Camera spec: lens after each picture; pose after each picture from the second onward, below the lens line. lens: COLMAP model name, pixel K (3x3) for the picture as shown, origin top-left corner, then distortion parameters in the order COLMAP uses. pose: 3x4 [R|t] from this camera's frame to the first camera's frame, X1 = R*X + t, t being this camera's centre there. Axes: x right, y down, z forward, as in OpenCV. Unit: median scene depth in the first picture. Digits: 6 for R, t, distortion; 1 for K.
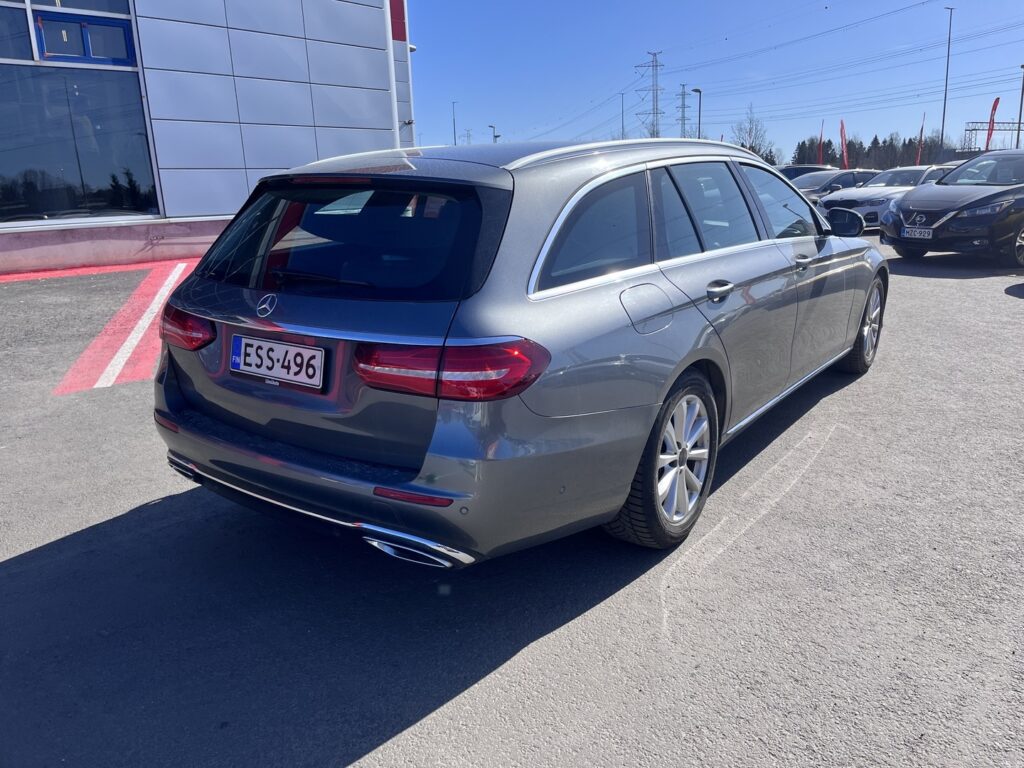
lens RADIAL K [[762.7, 0, 512.0], [0, 762.7, 384.0], [0, 0, 1]] dist [0.054075, -0.104234]
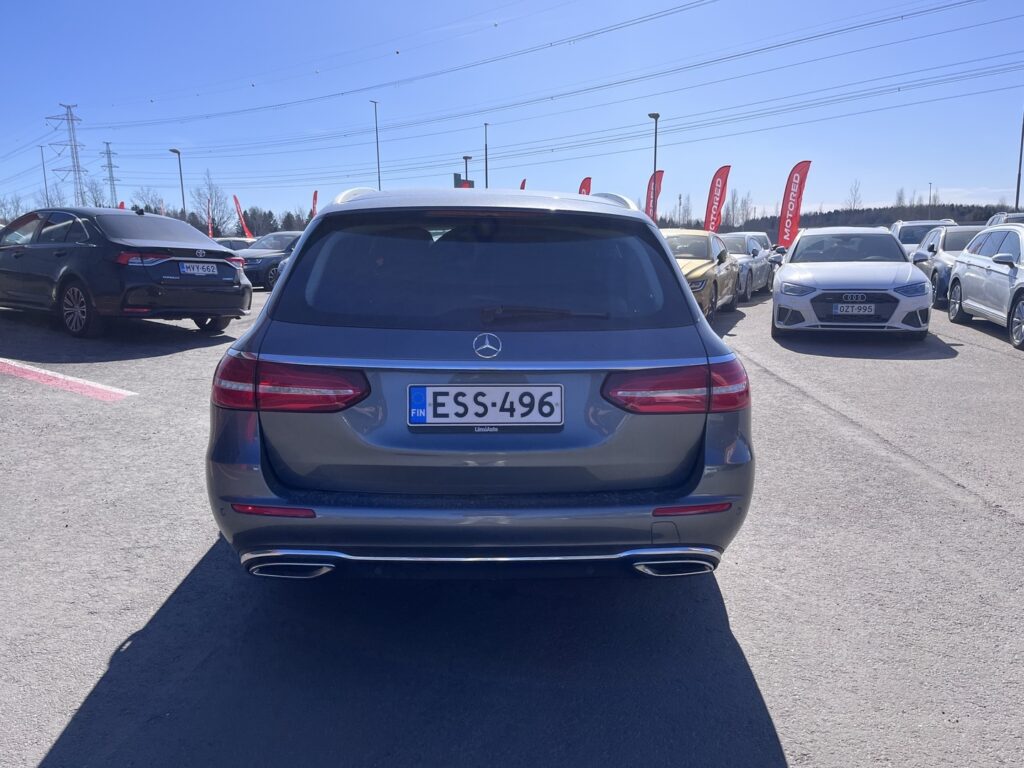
lens RADIAL K [[773.5, 0, 512.0], [0, 773.5, 384.0], [0, 0, 1]] dist [0.073772, -0.111482]
pose [[0.778533, -0.087180, 0.621519, -0.864948], [0.140794, 0.989325, -0.037591, -0.016874], [-0.611607, 0.116772, 0.782497, 0.249412]]
